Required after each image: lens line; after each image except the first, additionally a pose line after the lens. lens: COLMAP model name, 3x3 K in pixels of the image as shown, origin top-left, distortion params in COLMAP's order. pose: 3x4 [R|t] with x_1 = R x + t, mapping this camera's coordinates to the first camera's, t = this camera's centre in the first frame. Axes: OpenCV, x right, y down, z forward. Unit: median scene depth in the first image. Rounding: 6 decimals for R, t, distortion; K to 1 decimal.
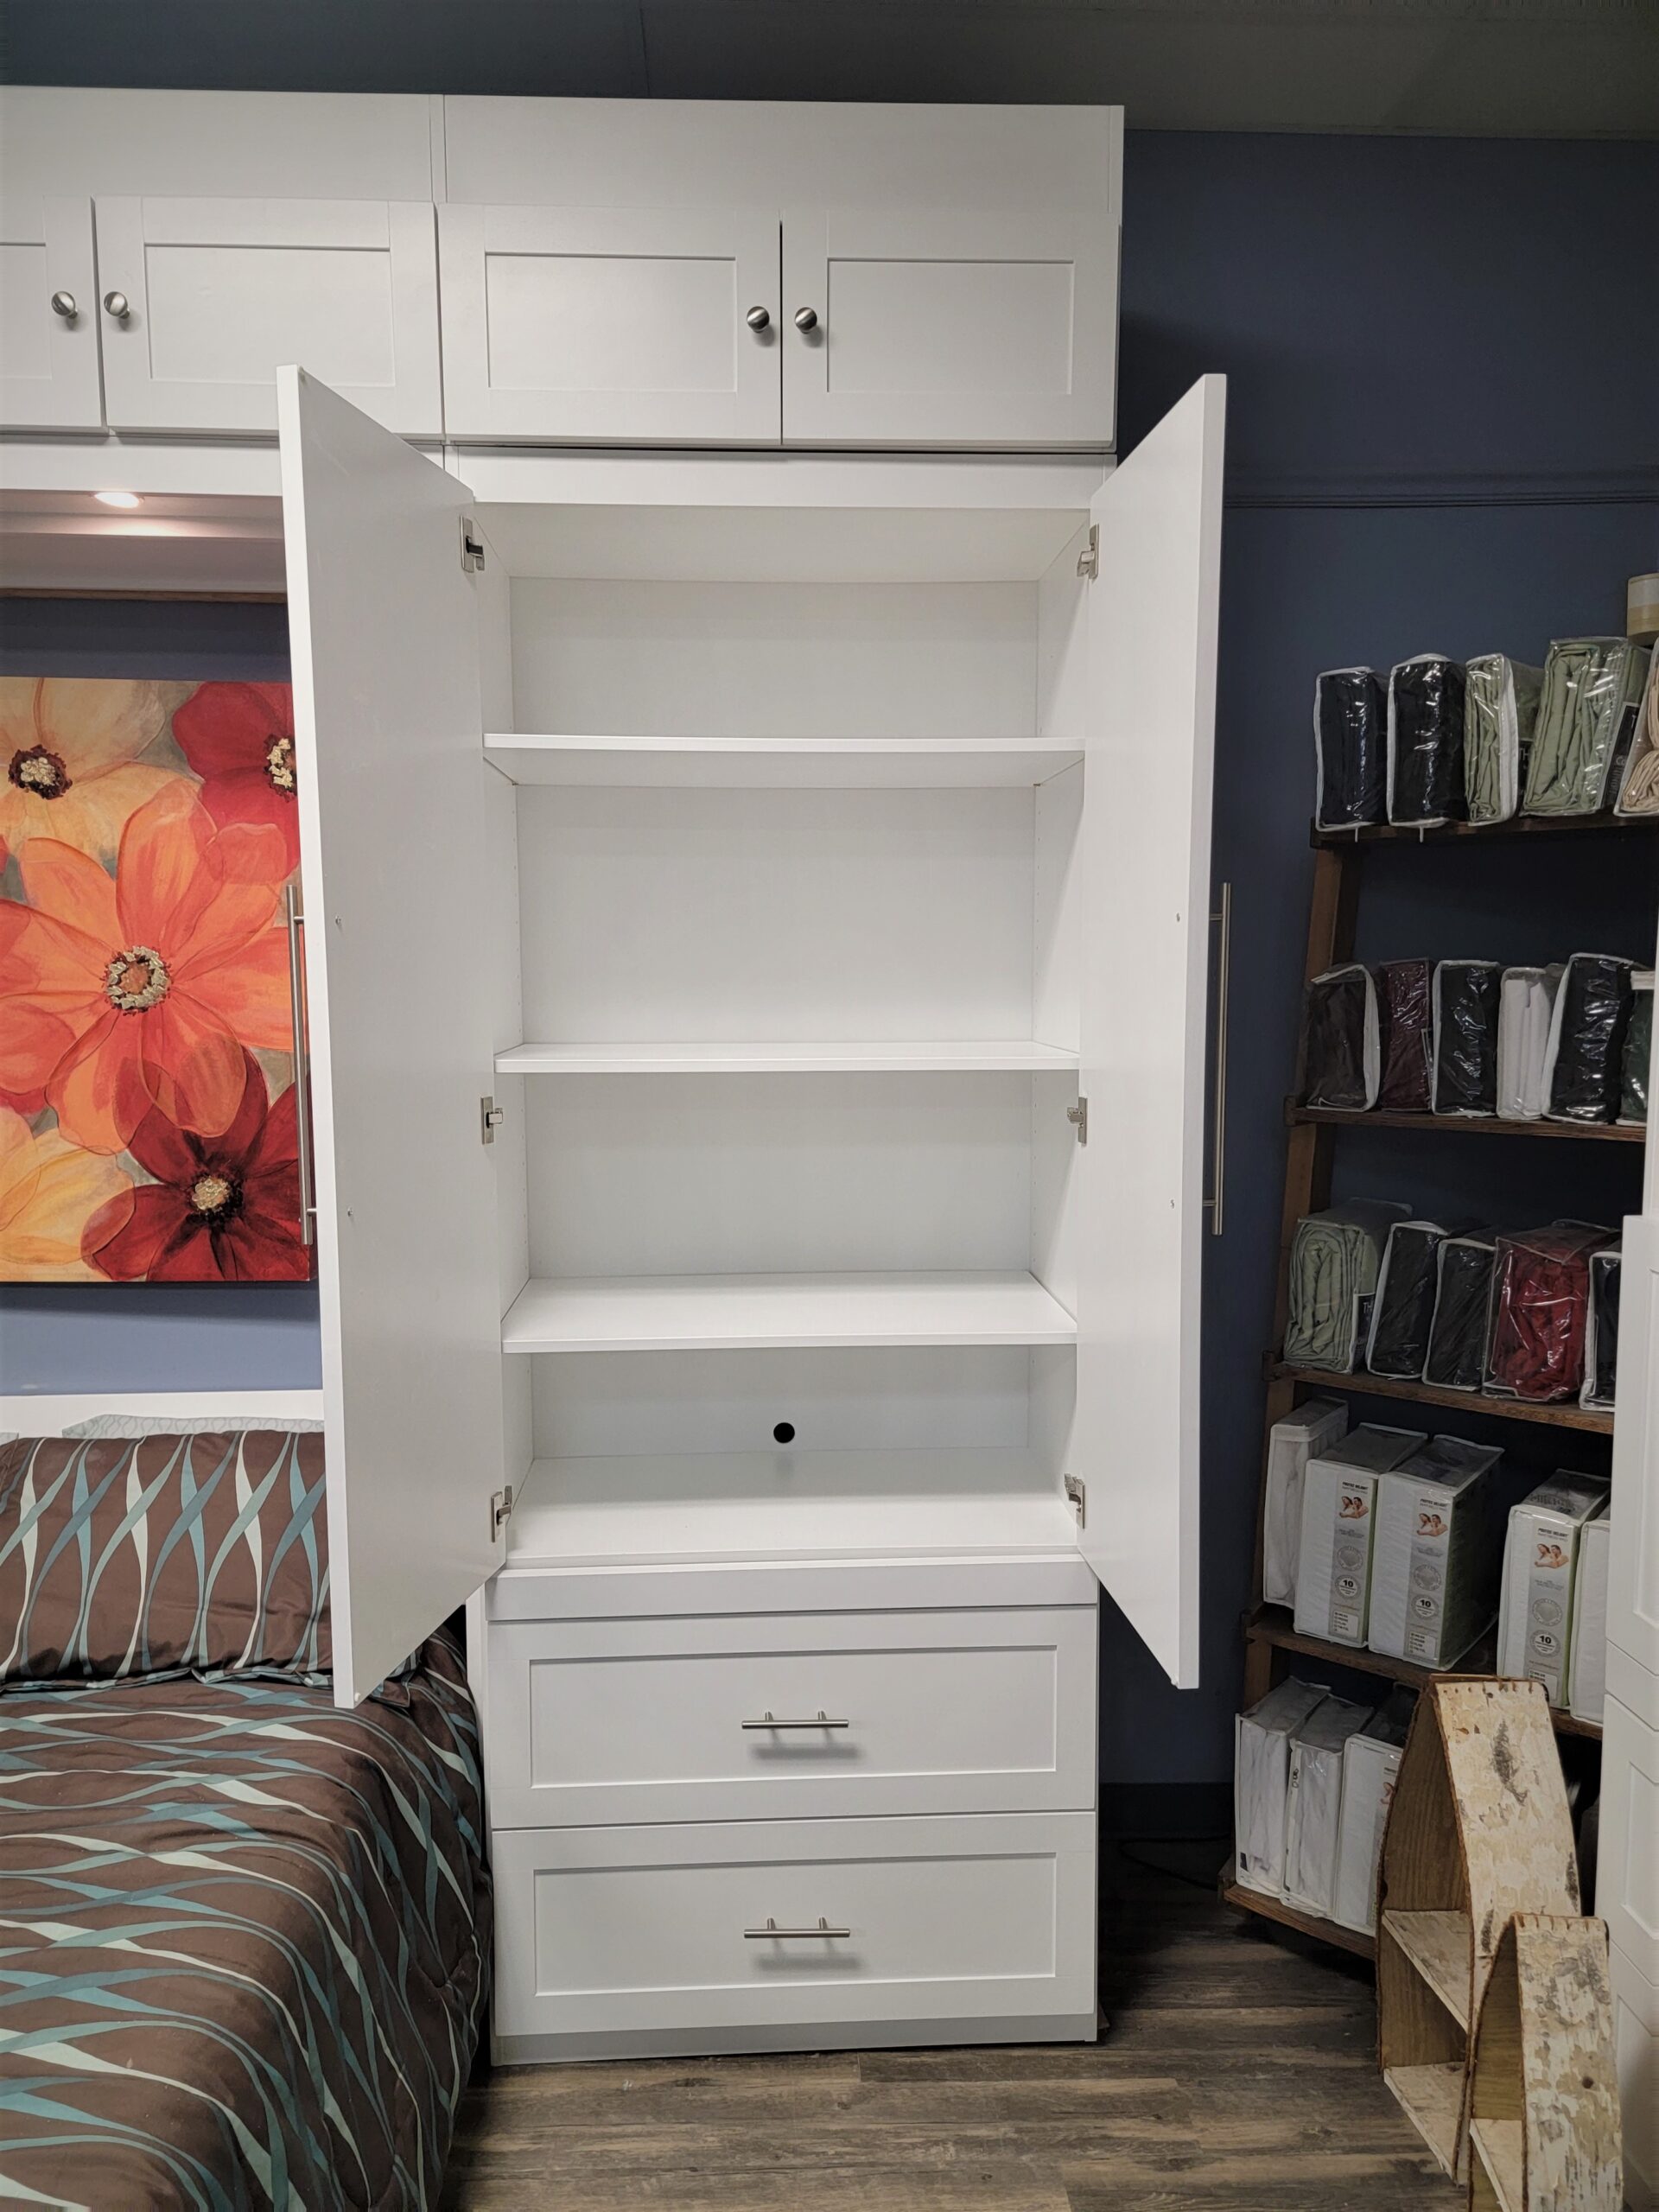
lens RADIAL K [[1544.7, 0, 829.5], [0, 1544.7, 1106.0], [0, 0, 1]] dist [0.037656, -0.004614]
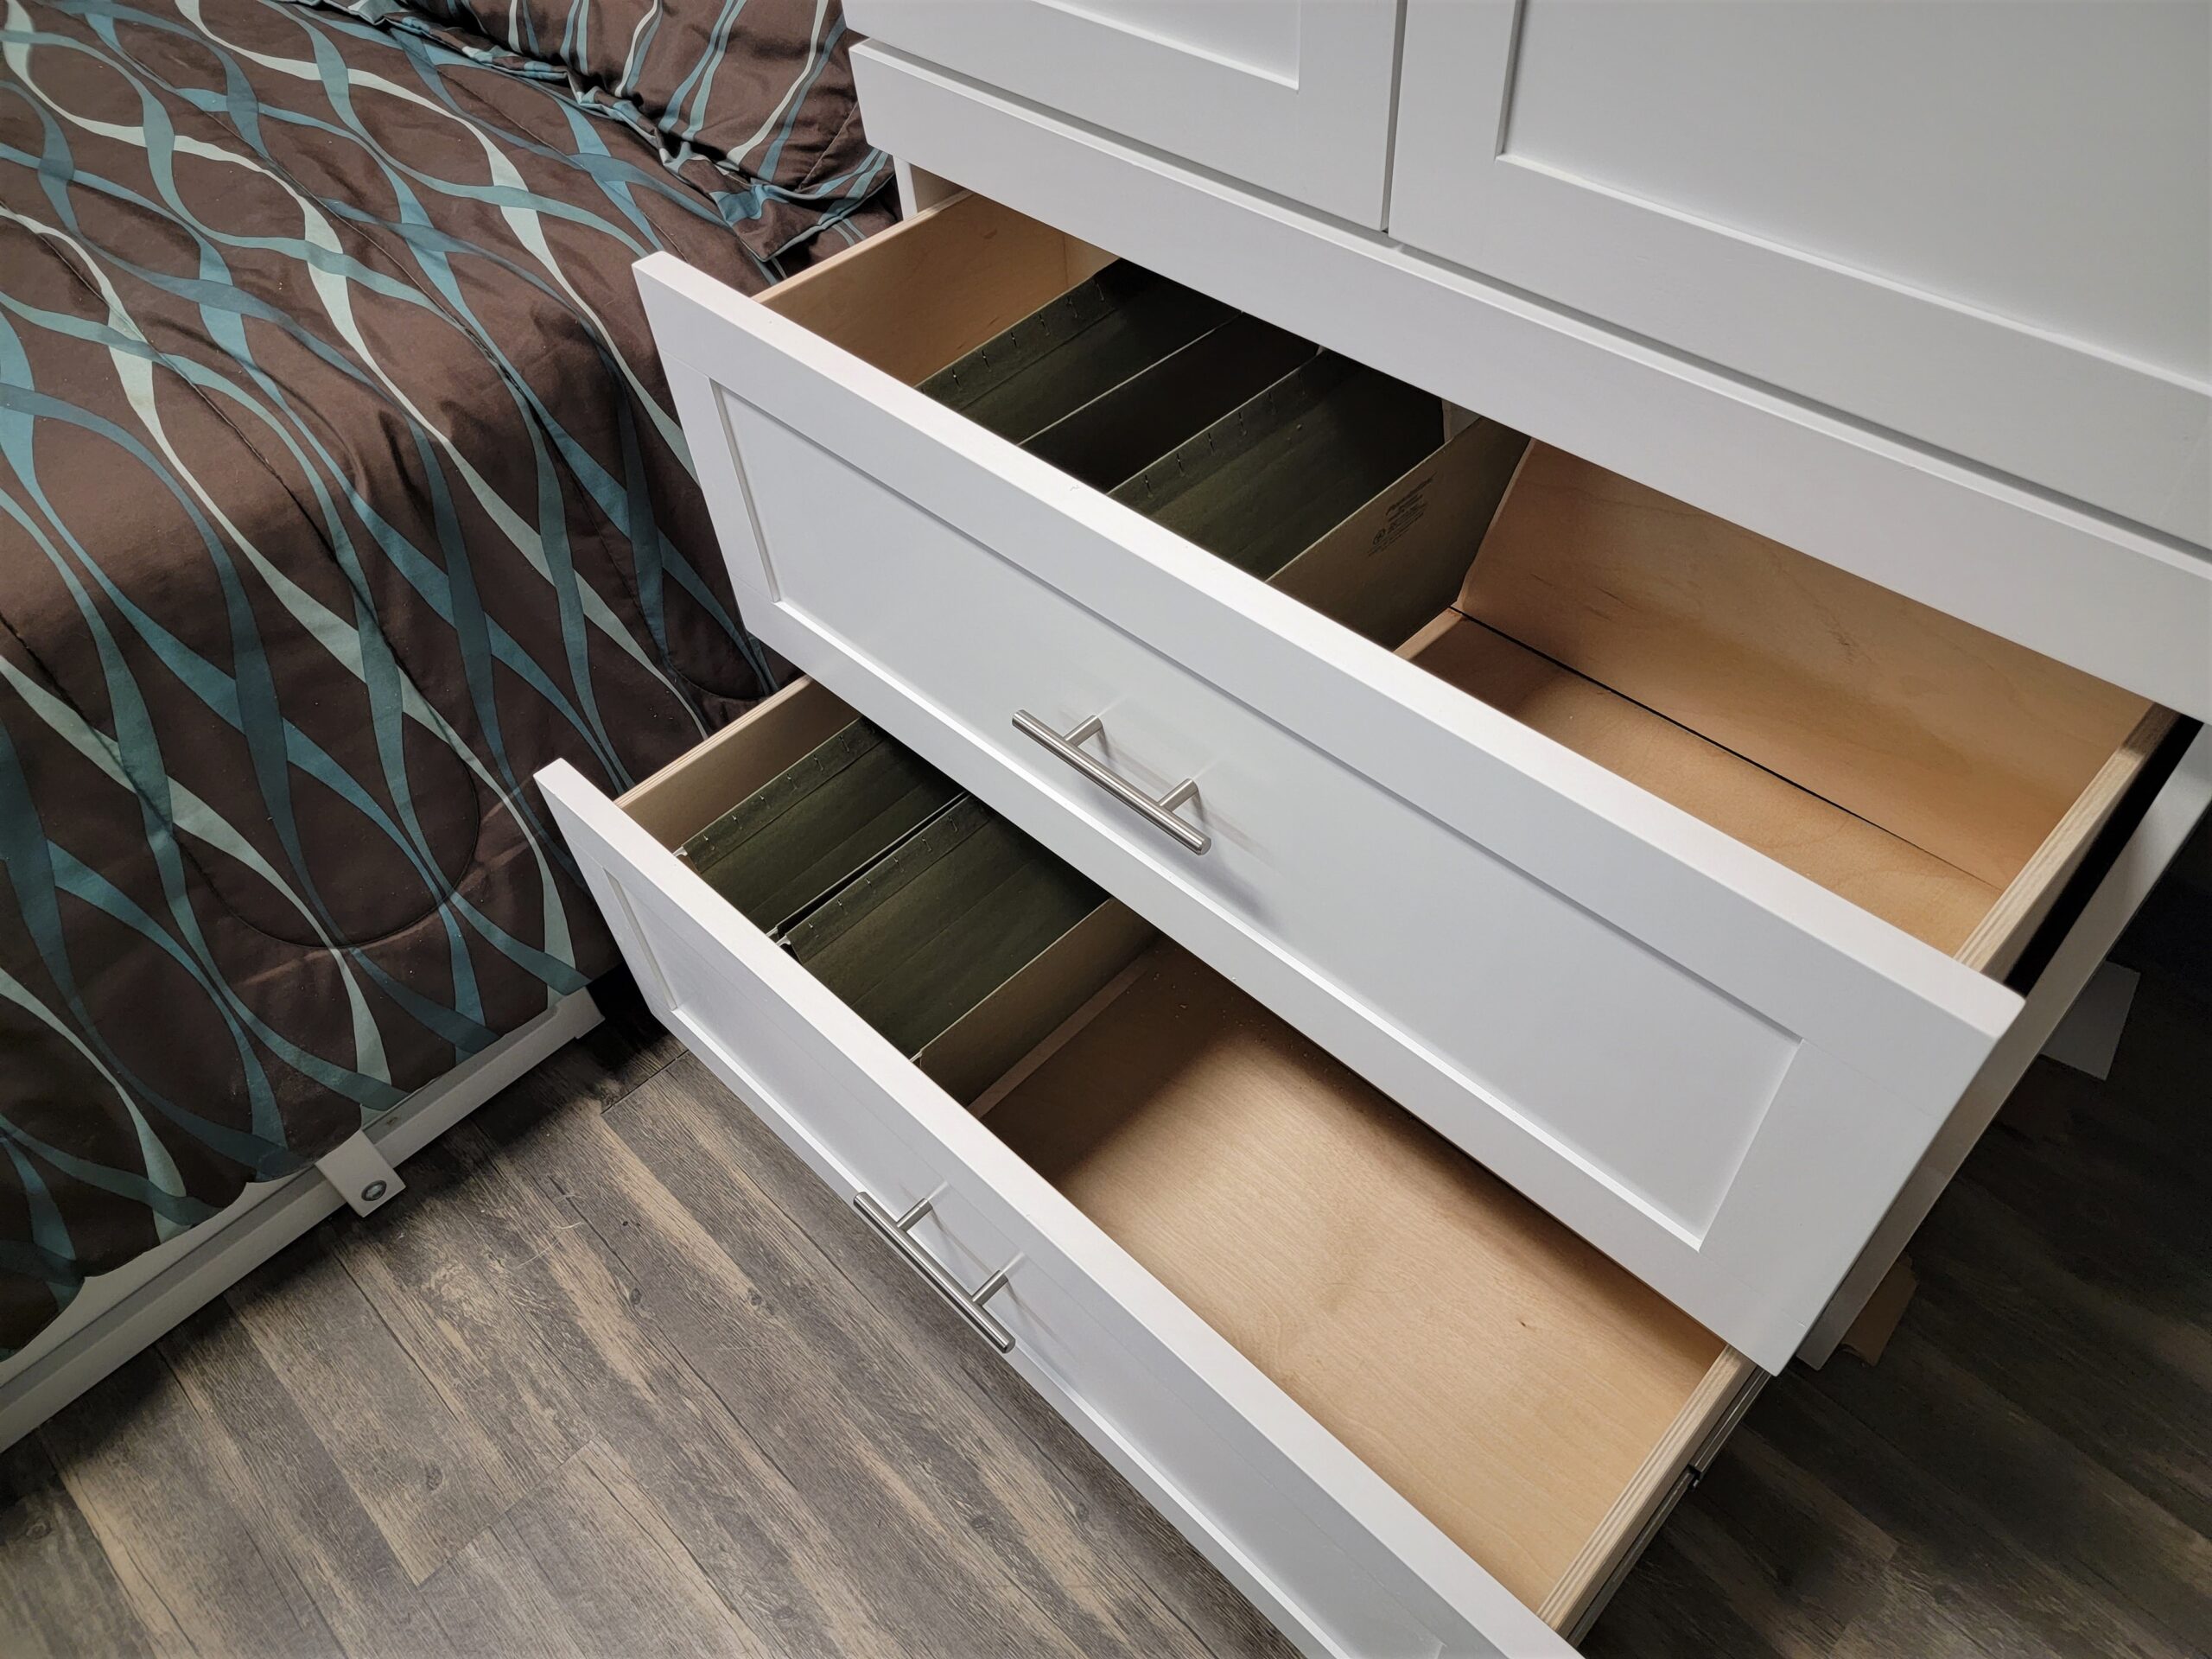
lens RADIAL K [[1544.7, 0, 1106.0], [0, 1544.7, 829.5], [0, 0, 1]] dist [0.037656, -0.004614]
pose [[0.676605, 0.527096, -0.514174, 0.197596], [-0.019782, 0.711037, 0.702876, 0.139967], [0.736080, -0.465399, 0.491518, 0.722072]]
